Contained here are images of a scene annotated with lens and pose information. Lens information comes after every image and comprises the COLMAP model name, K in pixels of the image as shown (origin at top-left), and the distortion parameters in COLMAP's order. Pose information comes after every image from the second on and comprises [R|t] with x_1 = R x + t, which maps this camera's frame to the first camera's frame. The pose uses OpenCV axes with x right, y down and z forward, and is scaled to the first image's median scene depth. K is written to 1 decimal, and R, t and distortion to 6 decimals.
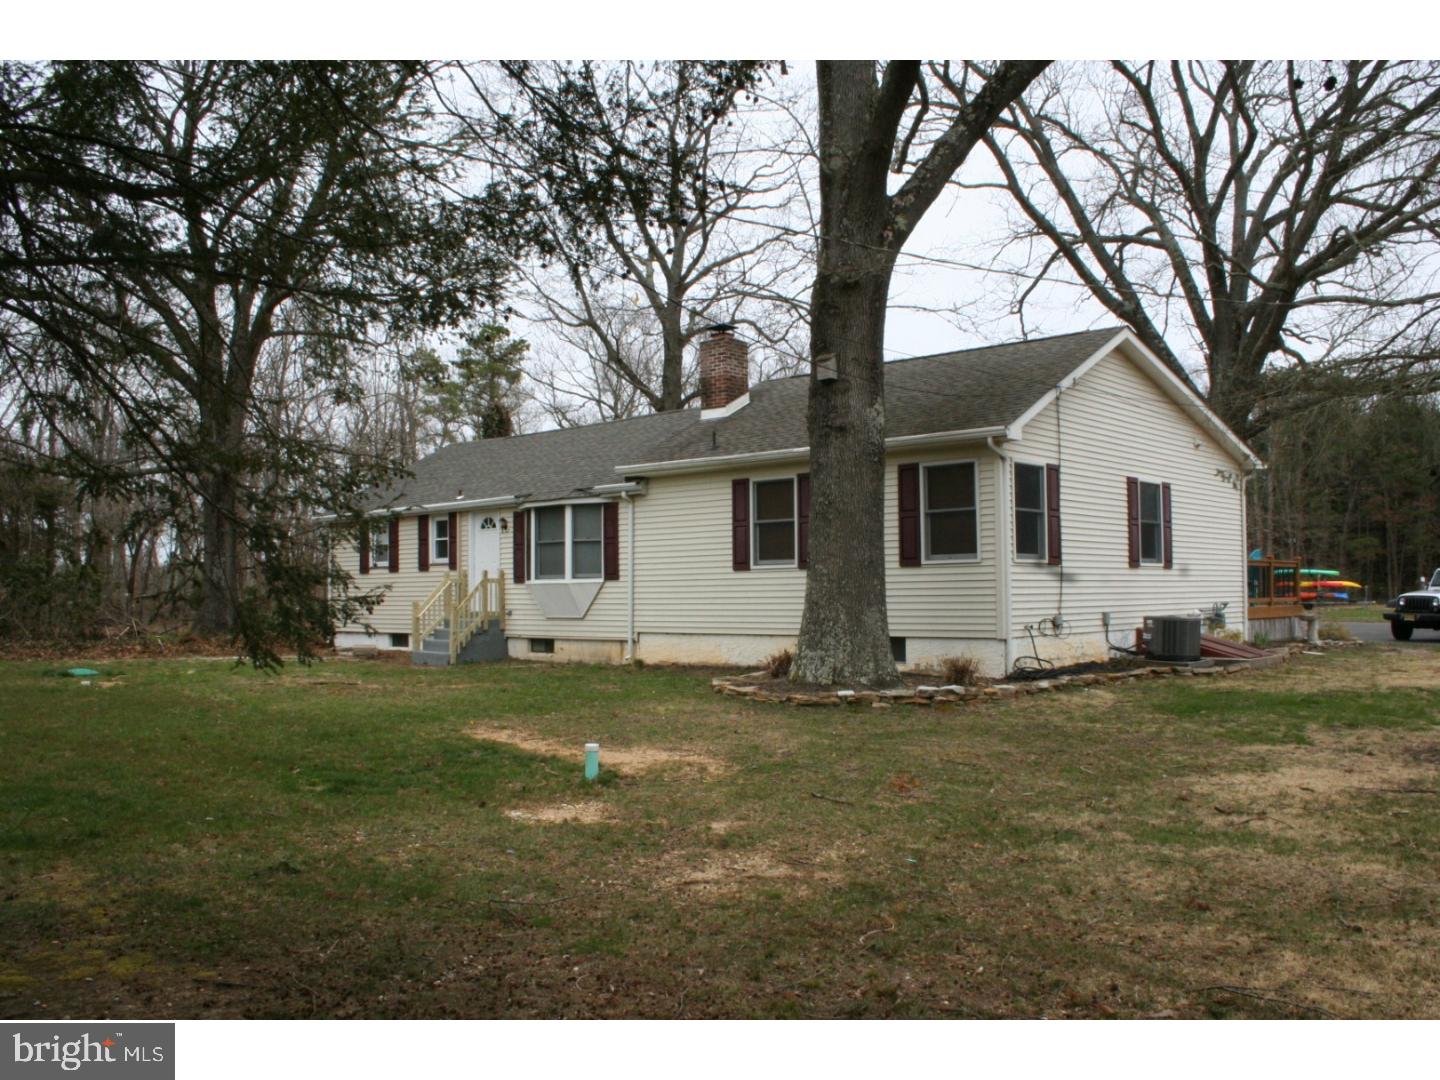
lens RADIAL K [[1214.6, 0, 720.0], [0, 1214.6, 540.0], [0, 0, 1]] dist [0.002395, 0.000554]
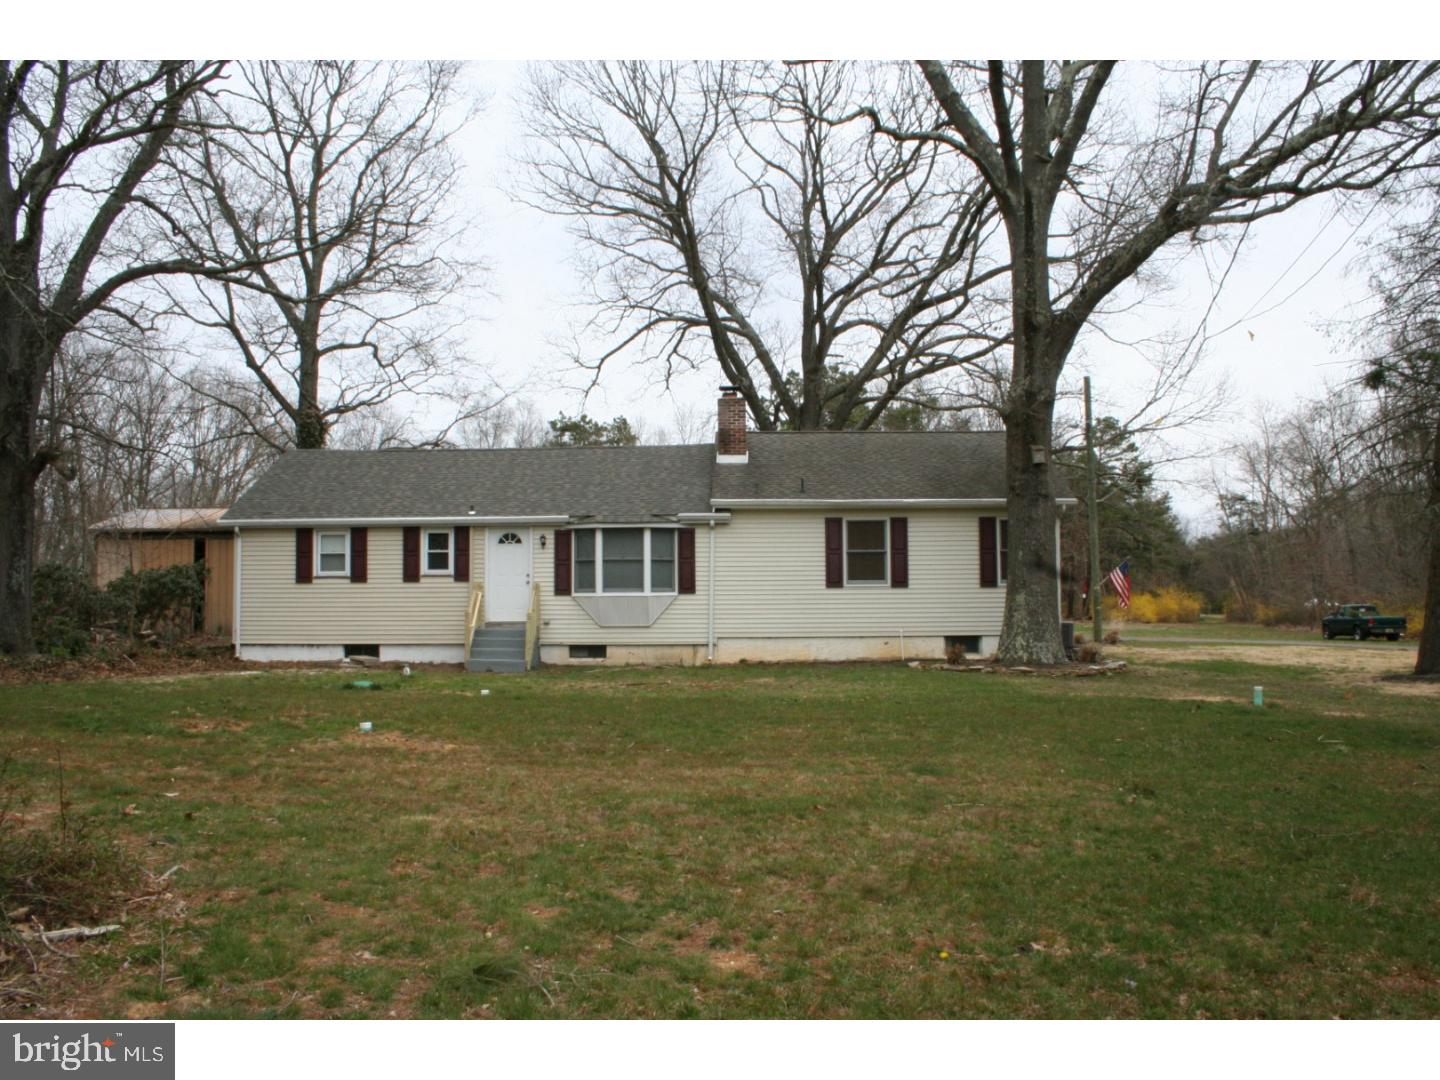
lens RADIAL K [[1214.6, 0, 720.0], [0, 1214.6, 540.0], [0, 0, 1]] dist [0.002395, 0.000554]
pose [[0.756957, 0.051301, 0.651447, -0.835109], [-0.031070, 0.998612, -0.042537, 0.029988], [-0.652725, 0.011958, 0.757500, 0.080777]]
